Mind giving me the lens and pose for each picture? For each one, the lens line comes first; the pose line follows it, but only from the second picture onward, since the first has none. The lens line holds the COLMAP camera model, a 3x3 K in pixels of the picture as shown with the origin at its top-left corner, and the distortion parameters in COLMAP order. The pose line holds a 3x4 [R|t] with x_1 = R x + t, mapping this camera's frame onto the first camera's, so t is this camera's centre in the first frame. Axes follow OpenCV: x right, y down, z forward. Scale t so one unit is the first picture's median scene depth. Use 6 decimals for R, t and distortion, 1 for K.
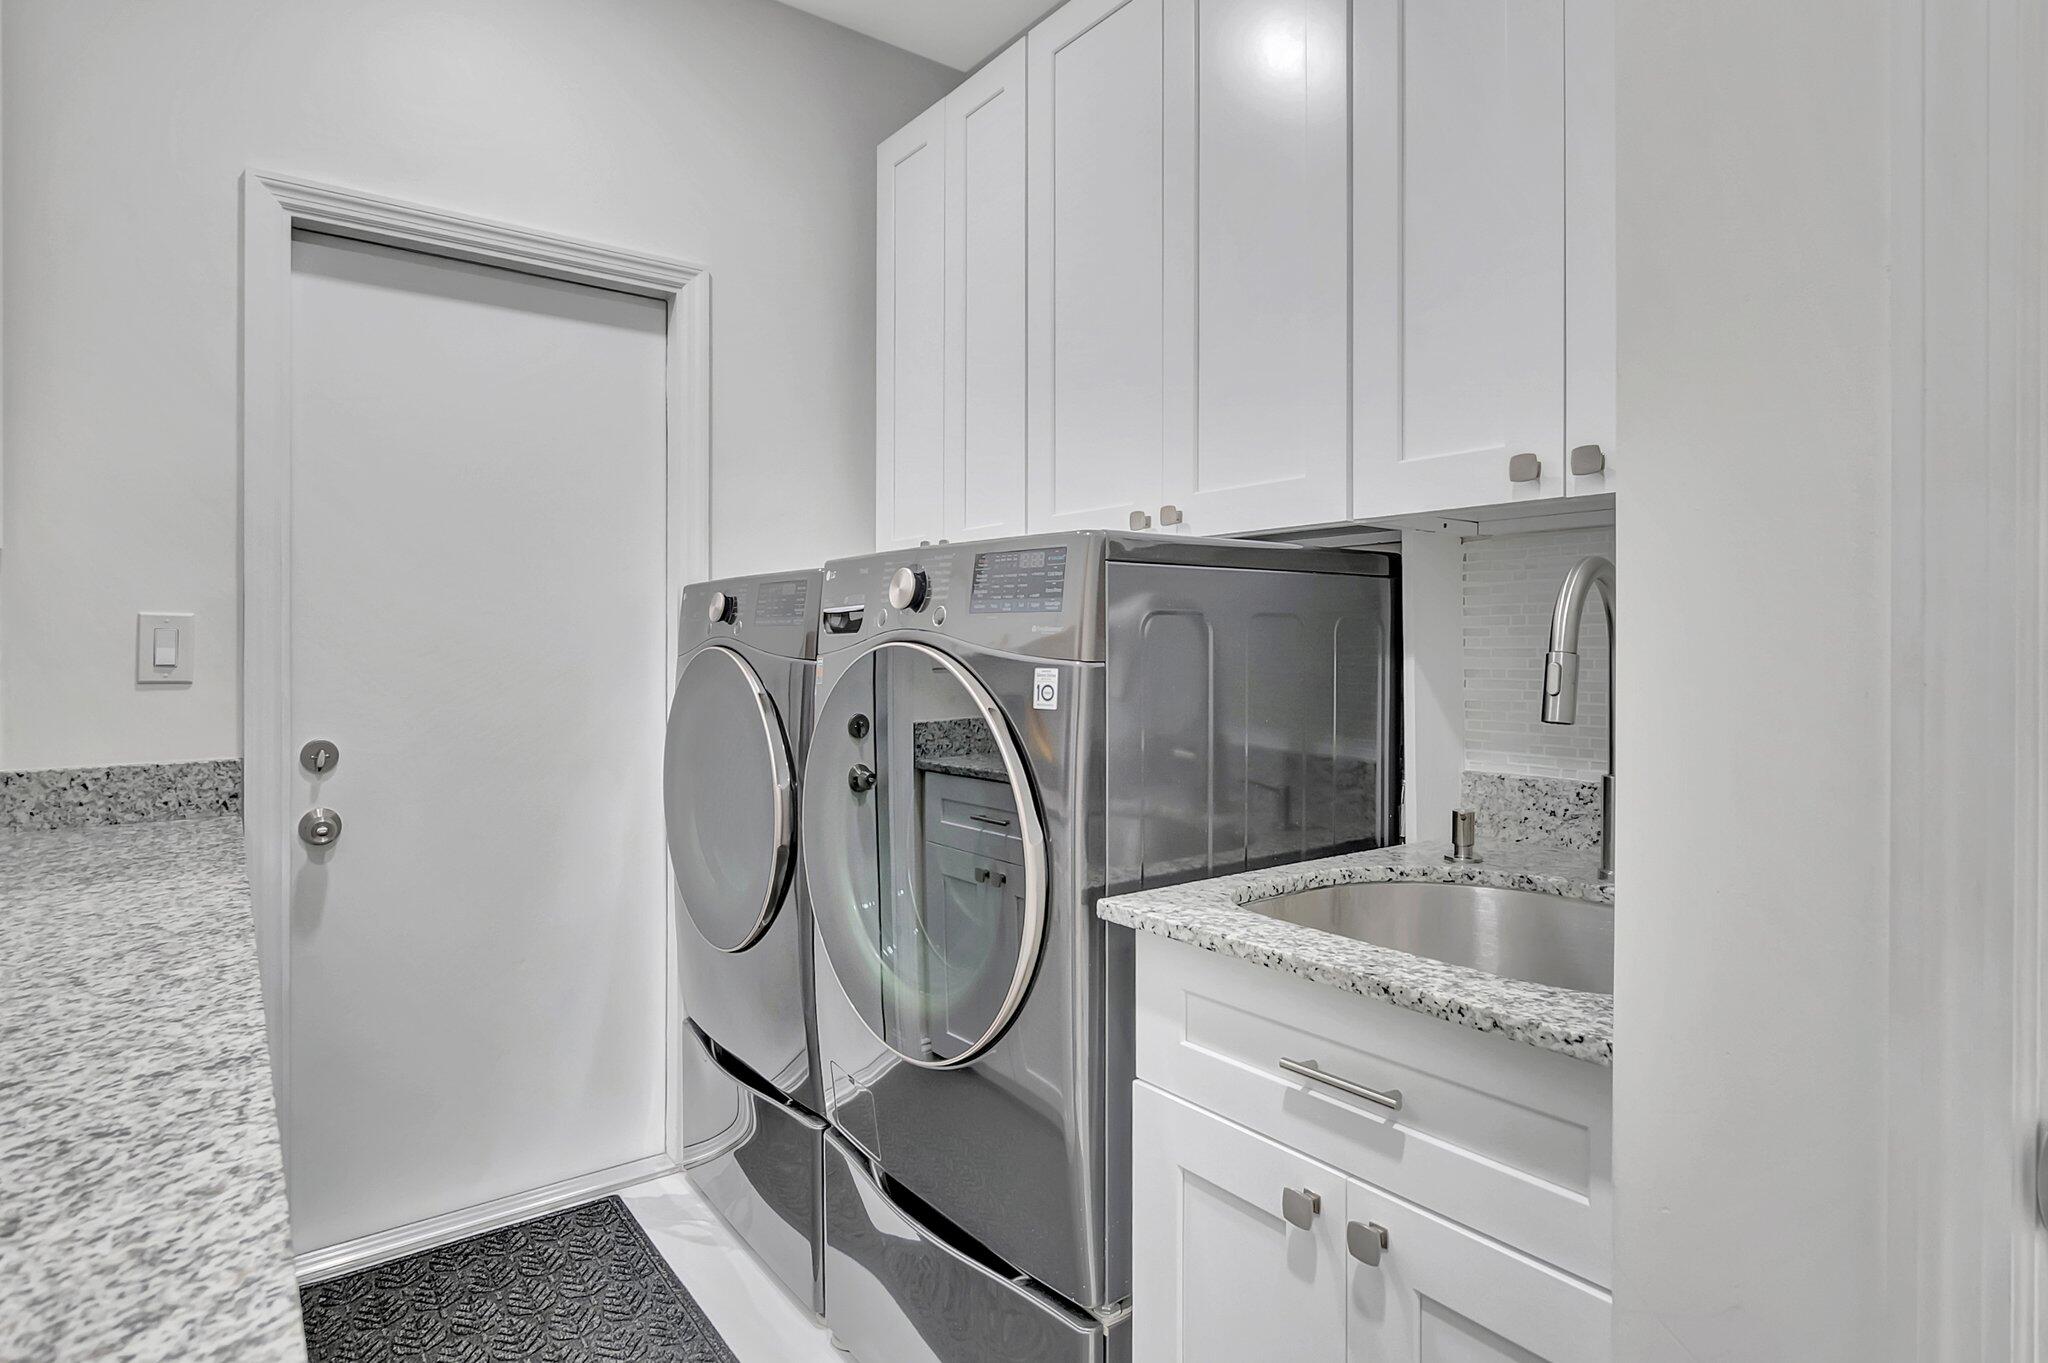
lens RADIAL K [[1052.5, 0, 1021.8], [0, 1052.5, 653.1], [0, 0, 1]] dist [-0.001719, -0.000226]
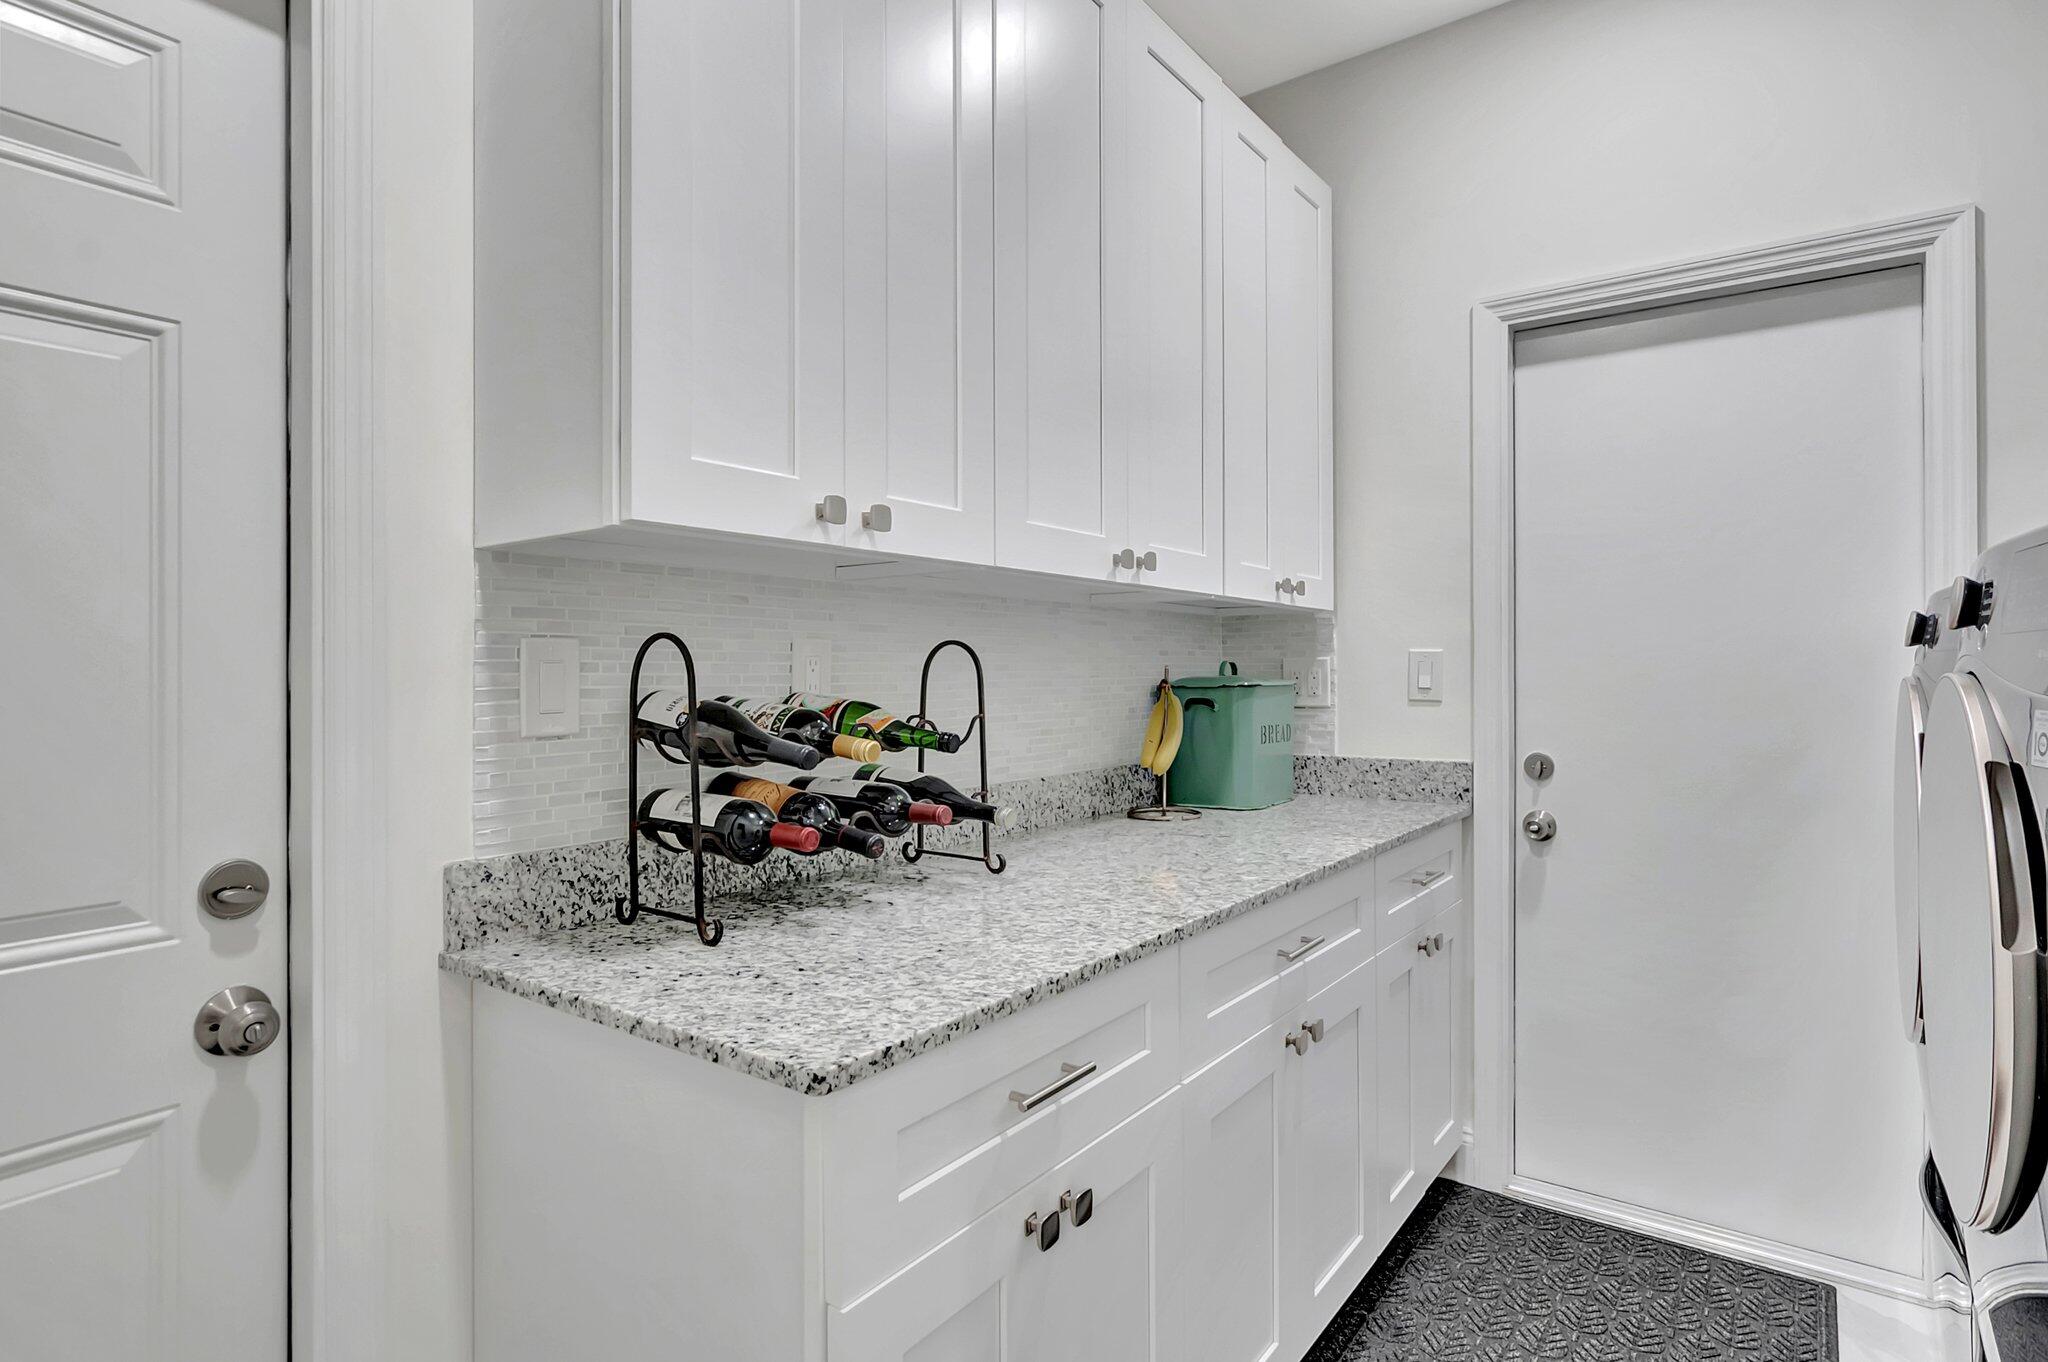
lens RADIAL K [[1026.5, 0, 1024.0], [0, 1026.5, 681.0], [0, 0, 1]] dist [-0.001509, -0.000260]
pose [[0.321500, 0.008250, -0.946874, 0.266719], [-0.006526, 0.999958, 0.006497, -0.002817], [0.946887, 0.004091, 0.321541, 0.078440]]
